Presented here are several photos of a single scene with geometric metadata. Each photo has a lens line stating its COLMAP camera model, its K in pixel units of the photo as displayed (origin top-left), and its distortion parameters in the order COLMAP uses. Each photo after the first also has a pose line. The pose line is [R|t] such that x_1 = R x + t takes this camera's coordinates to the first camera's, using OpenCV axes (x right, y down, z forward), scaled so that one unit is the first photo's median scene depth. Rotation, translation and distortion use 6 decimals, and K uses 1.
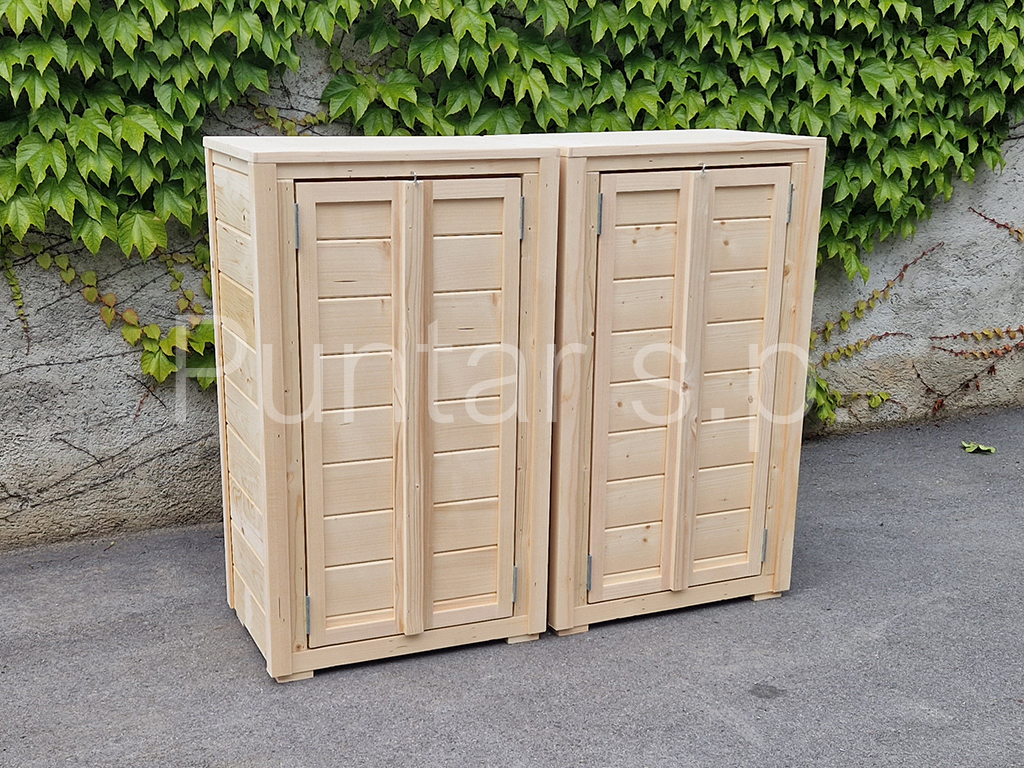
lens RADIAL K [[1341.6, 0, 478.2], [0, 1341.6, 479.4], [0, 0, 1]] dist [0.106701, -0.085584]
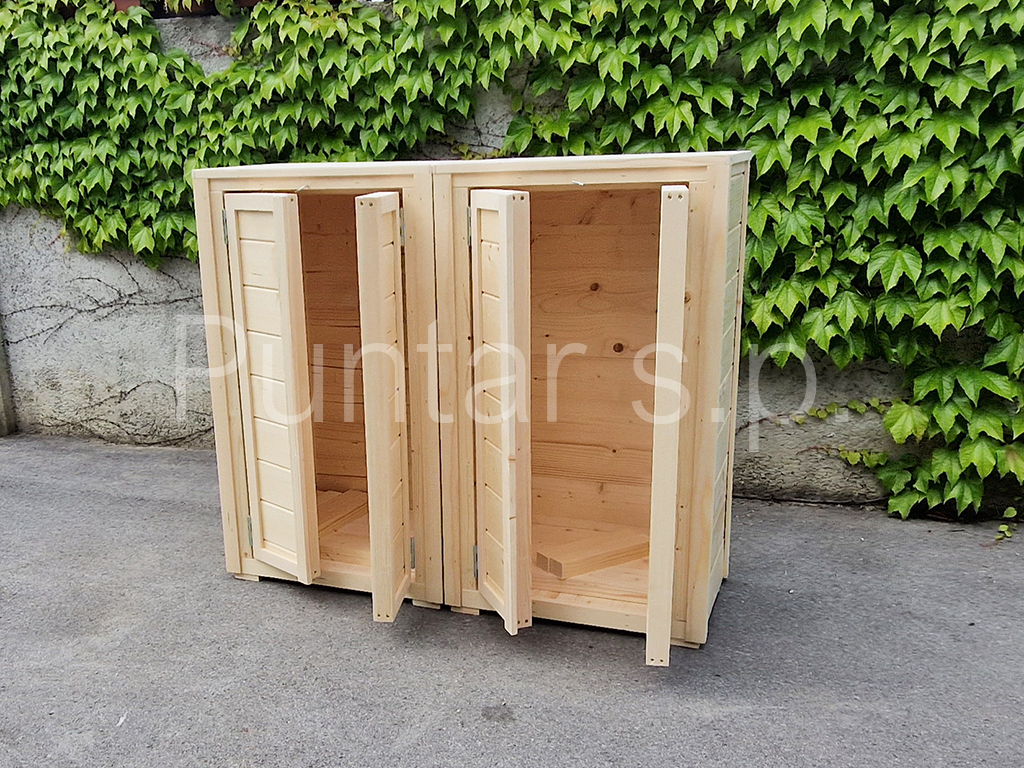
lens RADIAL K [[1033.7, 0, 424.9], [0, 1033.7, 430.6], [0, 0, 1]] dist [0.016278, 0.012057]
pose [[0.683888, 0.167851, -0.710017, 0.568476], [-0.181569, 0.981714, 0.057195, -0.066898], [0.706633, 0.089803, 0.701858, 0.343641]]
